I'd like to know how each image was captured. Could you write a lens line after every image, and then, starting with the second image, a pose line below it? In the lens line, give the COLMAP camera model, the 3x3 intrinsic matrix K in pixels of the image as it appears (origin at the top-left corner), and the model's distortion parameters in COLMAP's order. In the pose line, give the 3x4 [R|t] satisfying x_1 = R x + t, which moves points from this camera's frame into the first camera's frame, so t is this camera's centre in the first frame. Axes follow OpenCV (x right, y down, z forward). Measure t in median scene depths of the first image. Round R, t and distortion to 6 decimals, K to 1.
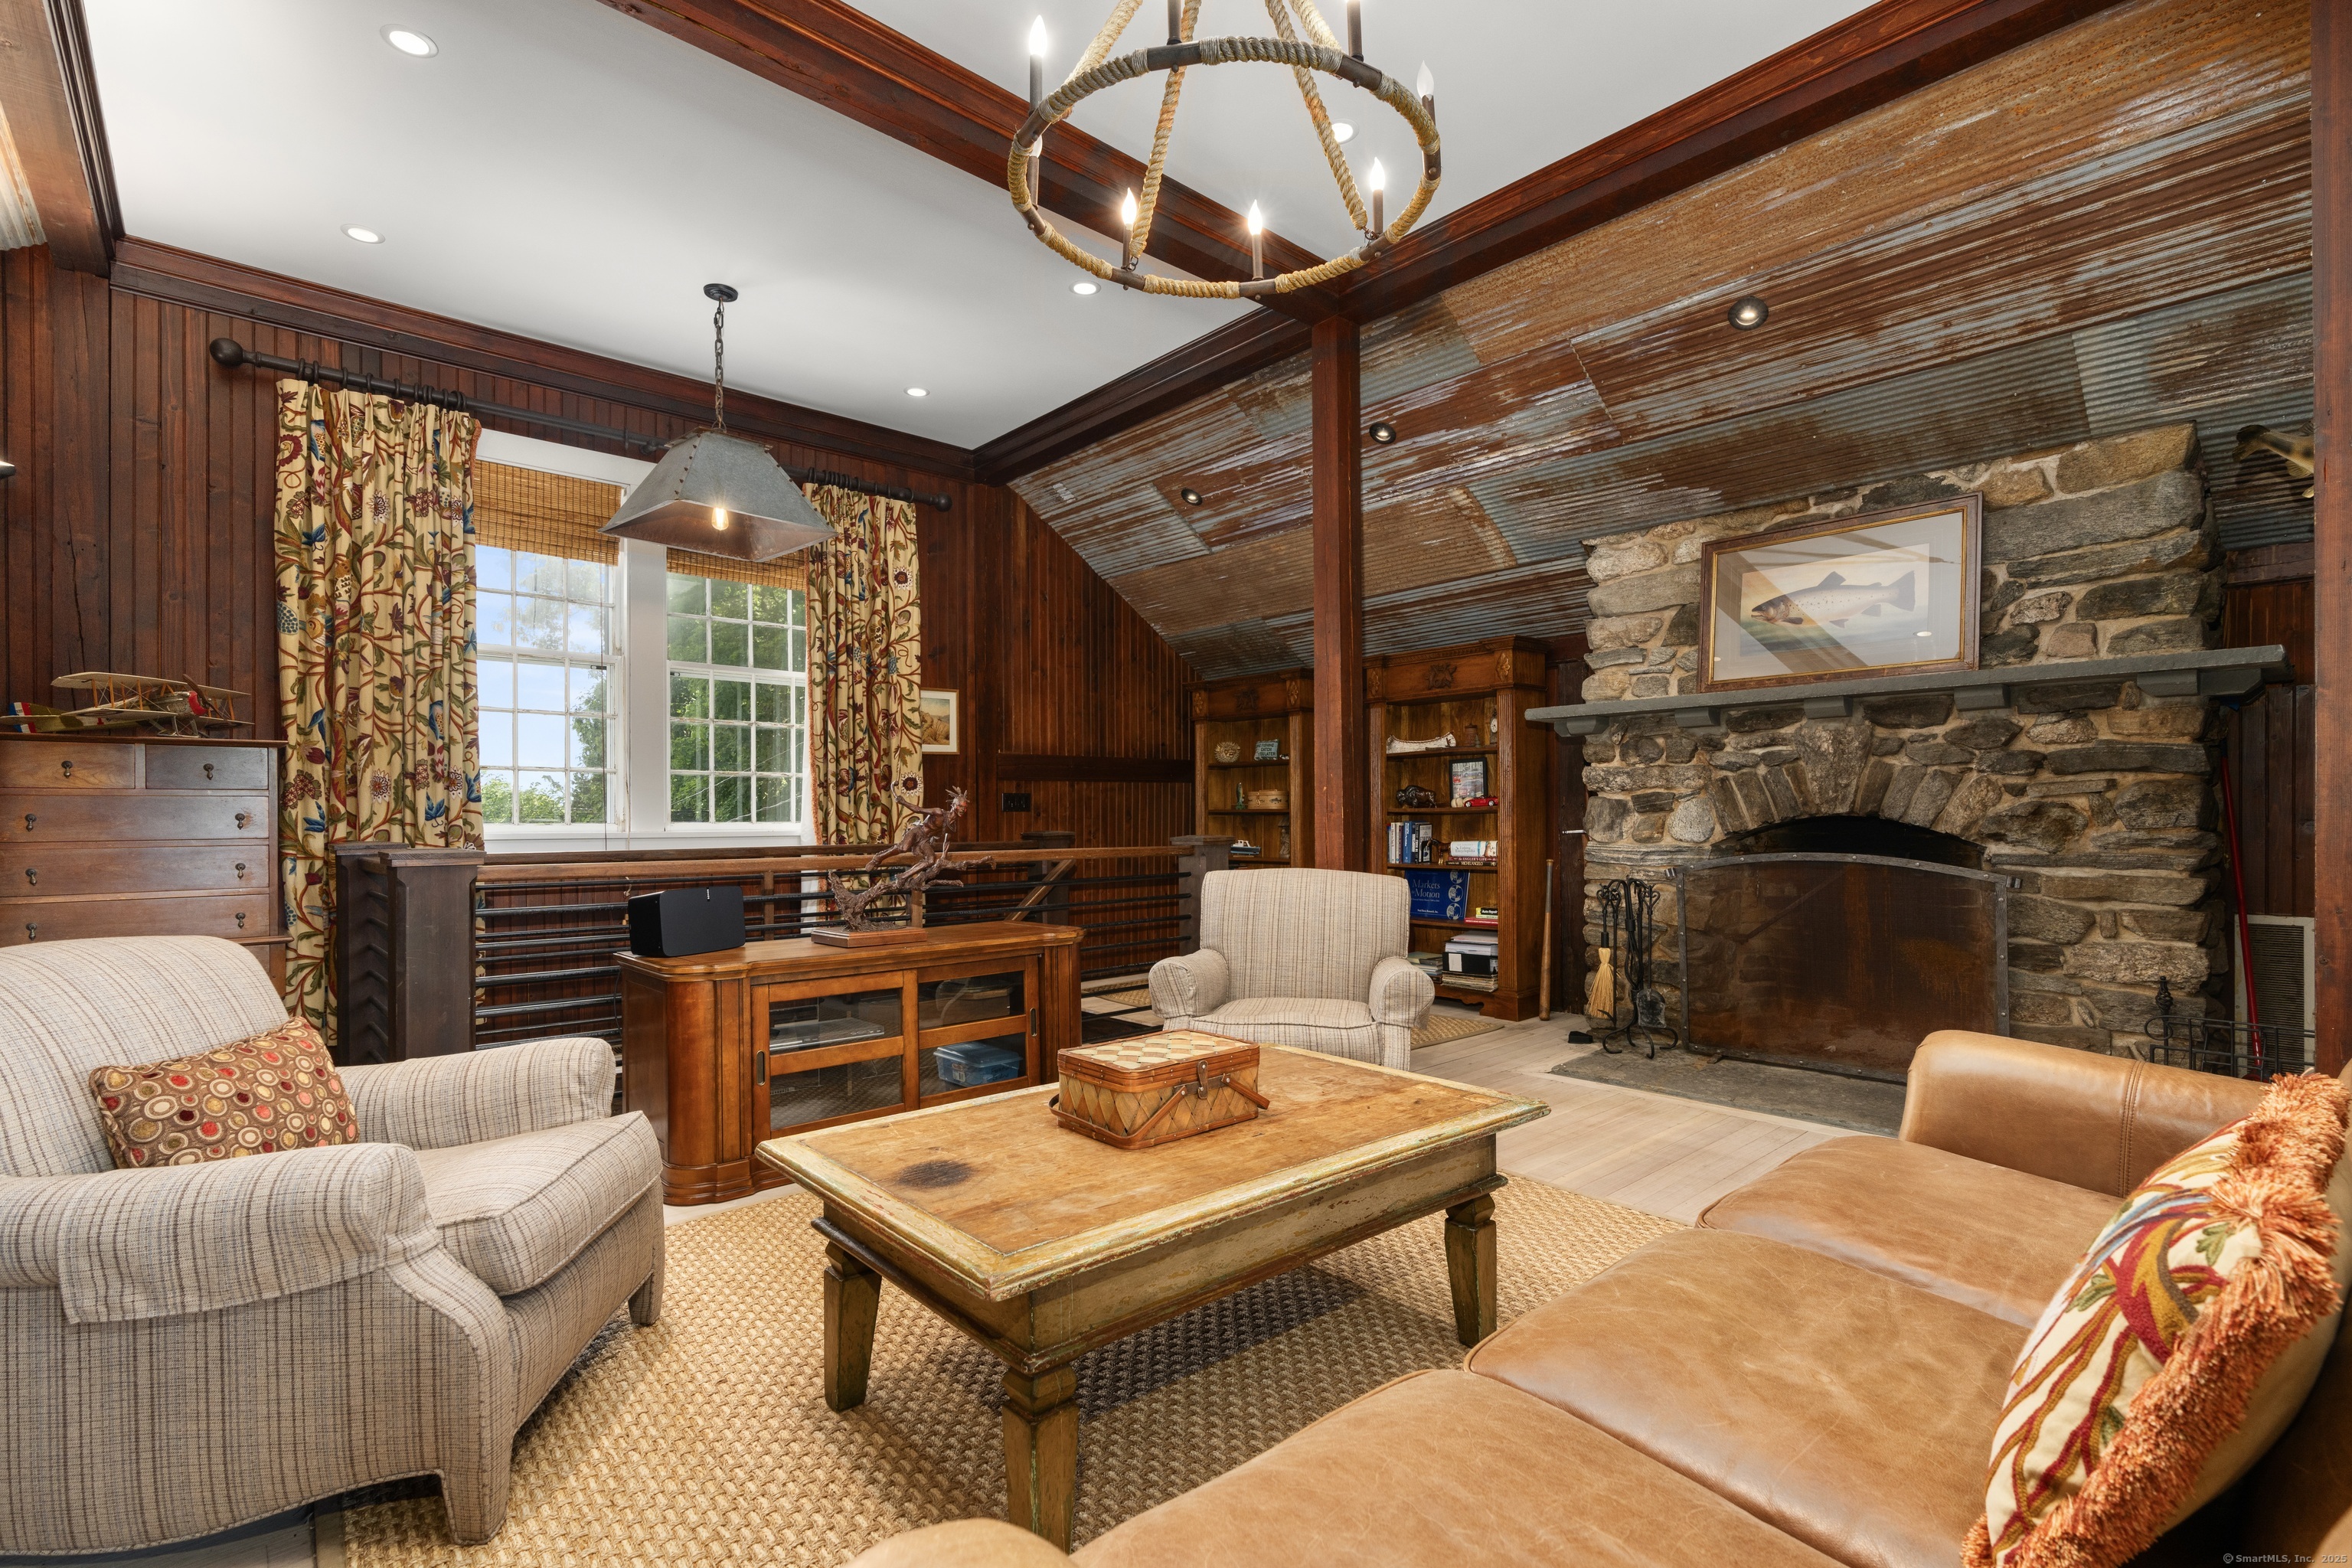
lens RADIAL K [[1080.8, 0, 1173.6], [0, 1080.8, 831.3], [0, 0, 1]] dist [-0.004748, 0.001982]
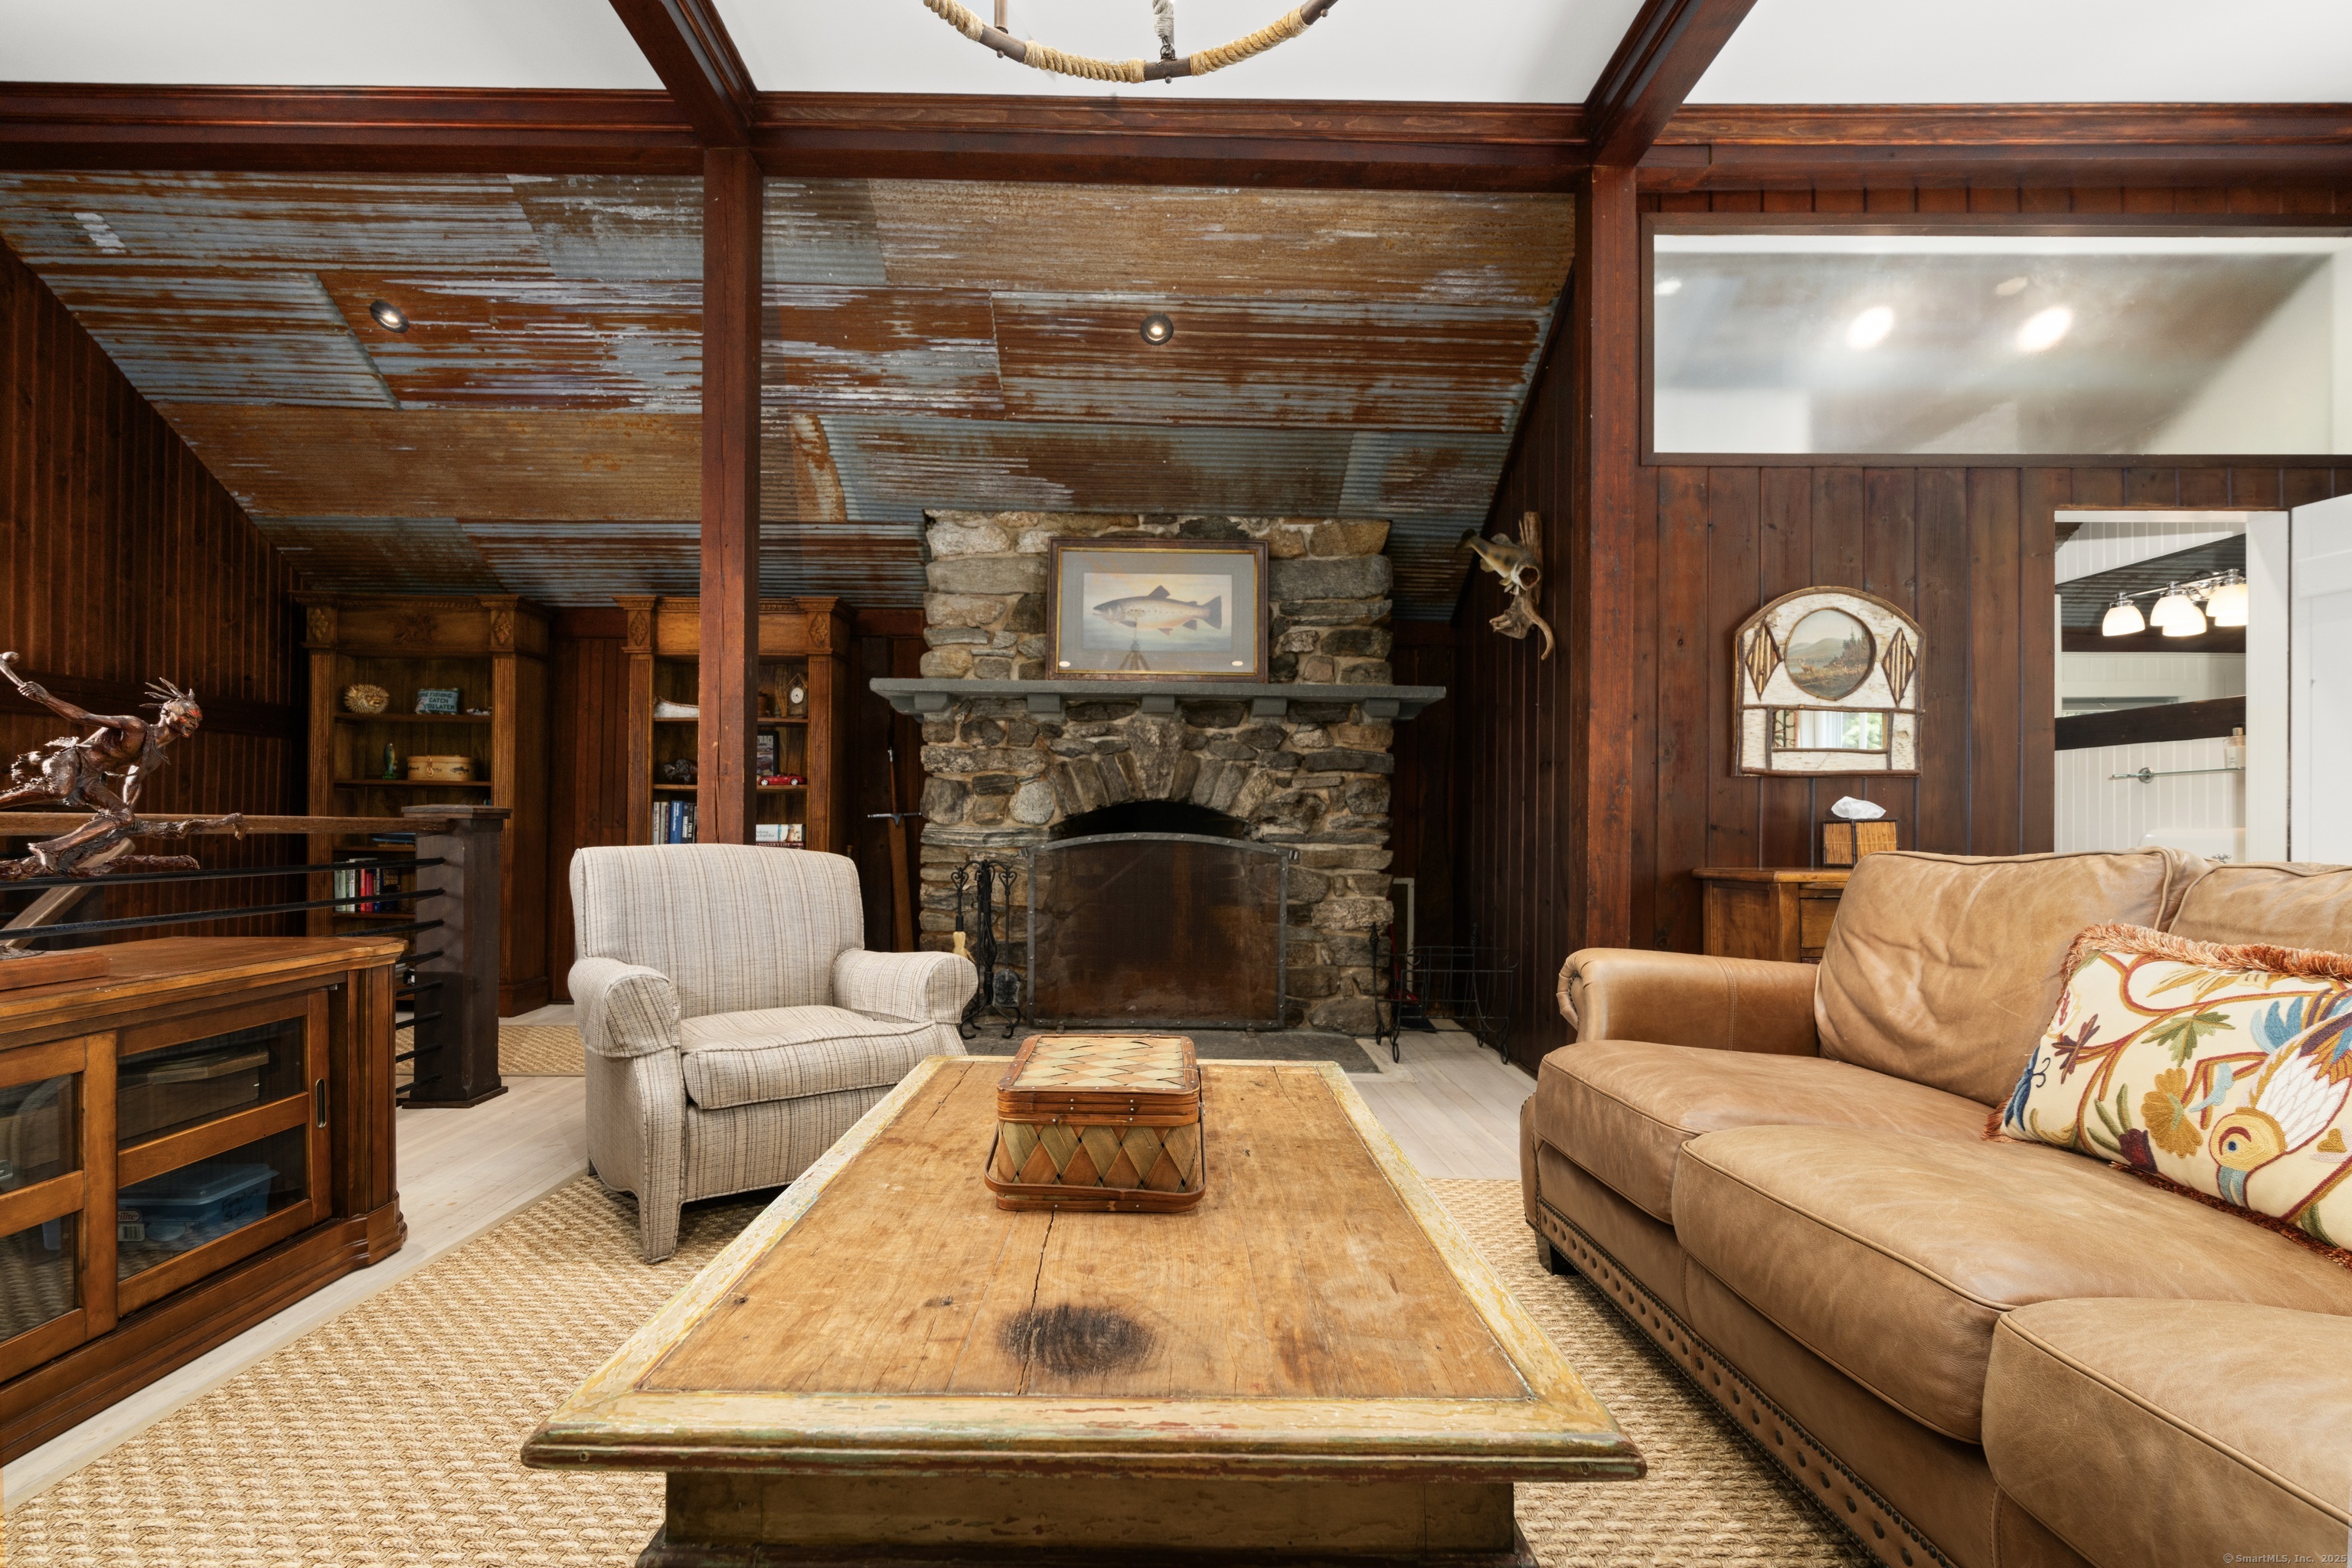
lens RADIAL K [[1080.8, 0, 1154.4], [0, 1080.8, 834.2], [0, 0, 1]] dist [-0.004748, 0.001982]
pose [[0.659942, 0.011270, 0.751232, -0.241045], [-0.006914, 0.999936, -0.008928, 0.030789], [-0.751285, 0.000698, 0.659978, 0.252906]]
